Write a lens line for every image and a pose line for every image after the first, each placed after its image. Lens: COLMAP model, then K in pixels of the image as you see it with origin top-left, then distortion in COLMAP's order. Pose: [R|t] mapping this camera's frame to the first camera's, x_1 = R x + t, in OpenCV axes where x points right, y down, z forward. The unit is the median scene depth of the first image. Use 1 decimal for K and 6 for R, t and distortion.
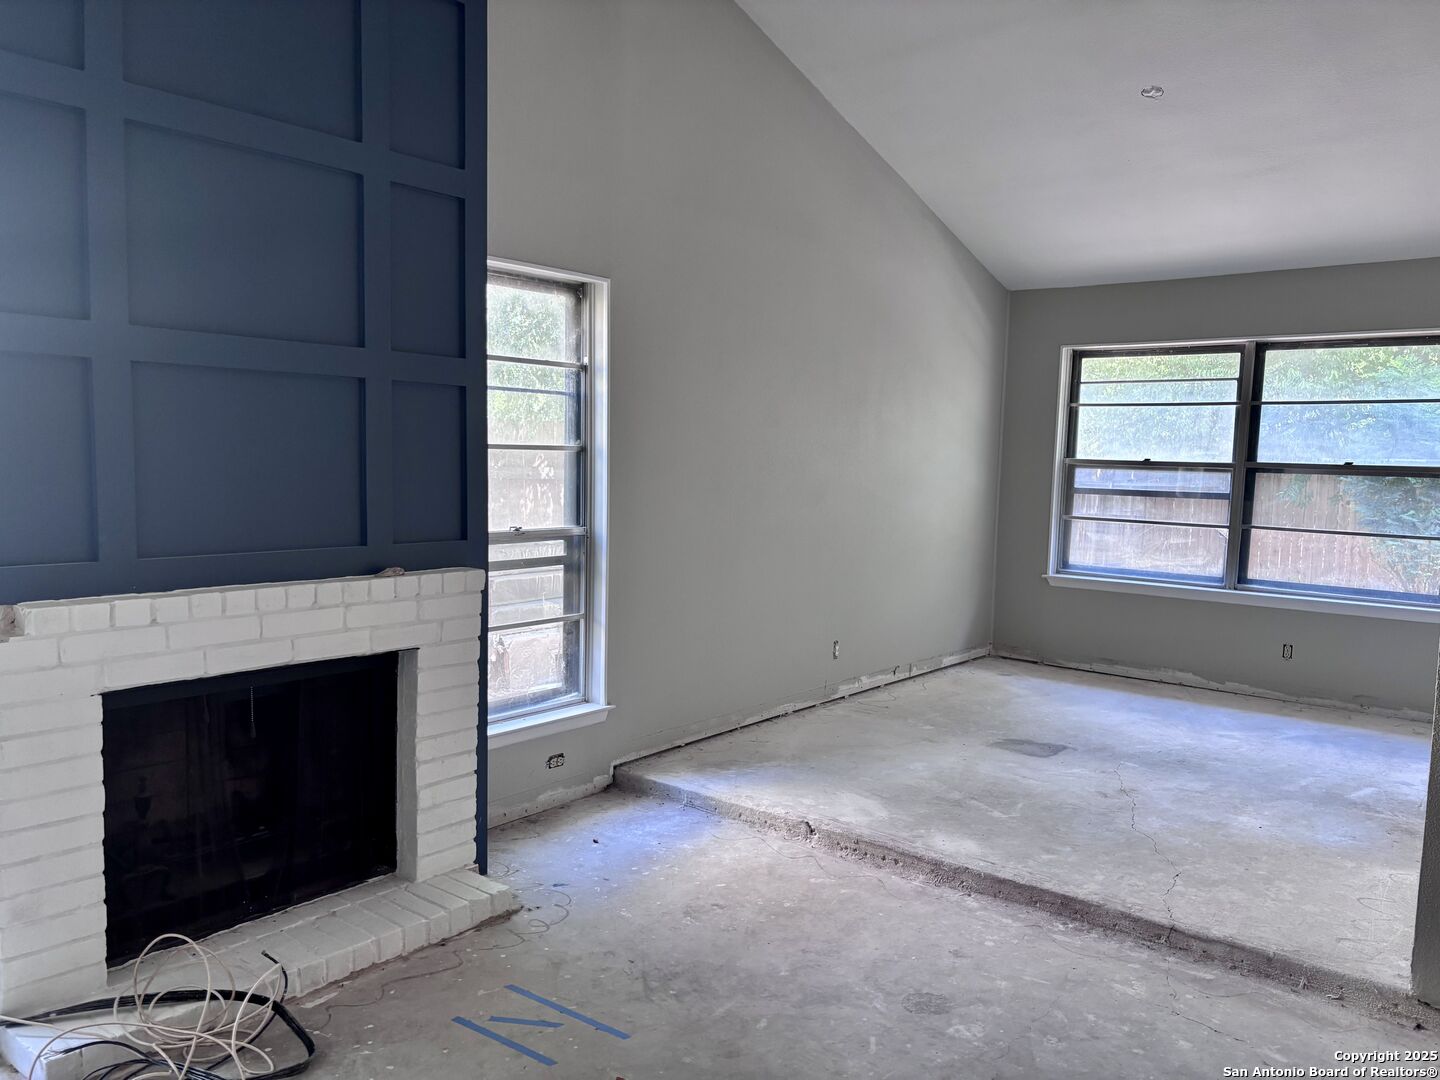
lens RADIAL K [[1095.2, 0, 719.5], [0, 1095.2, 534.7], [0, 0, 1]] dist [0.041817, -0.036251]
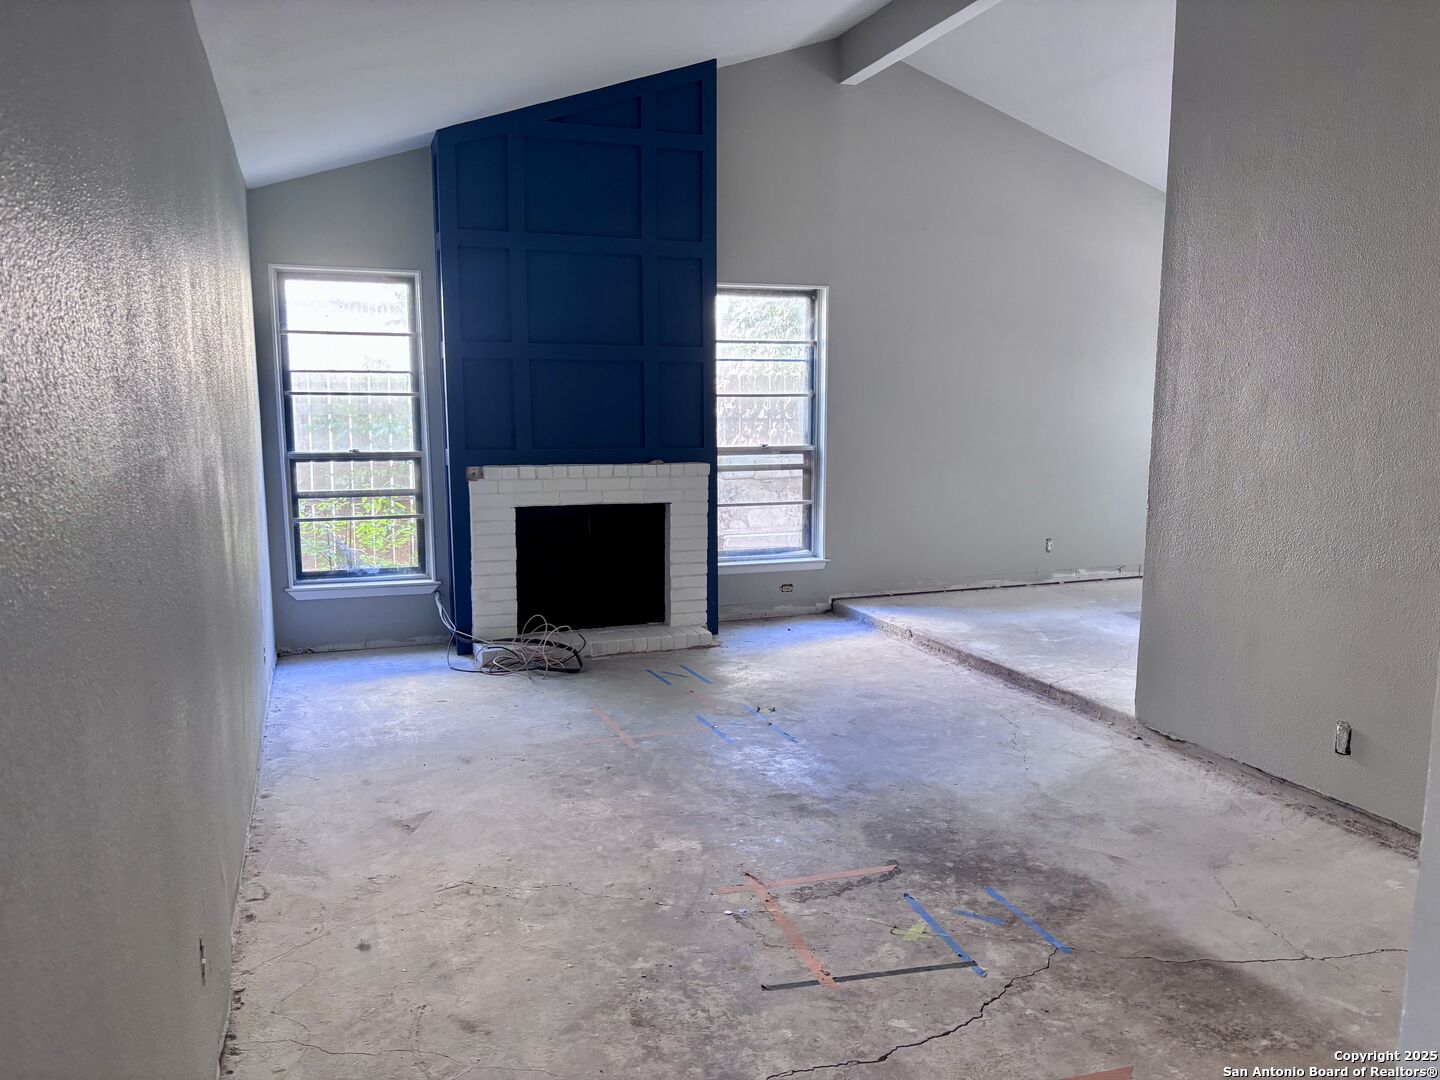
lens RADIAL K [[1095.2, 0, 720.5], [0, 1095.2, 549.1], [0, 0, 1]] dist [0.041817, -0.036251]
pose [[0.861331, 0.047492, -0.505820, 0.631007], [-0.020340, 0.998047, 0.059071, 0.057795], [0.507637, -0.040592, 0.860614, -0.485014]]
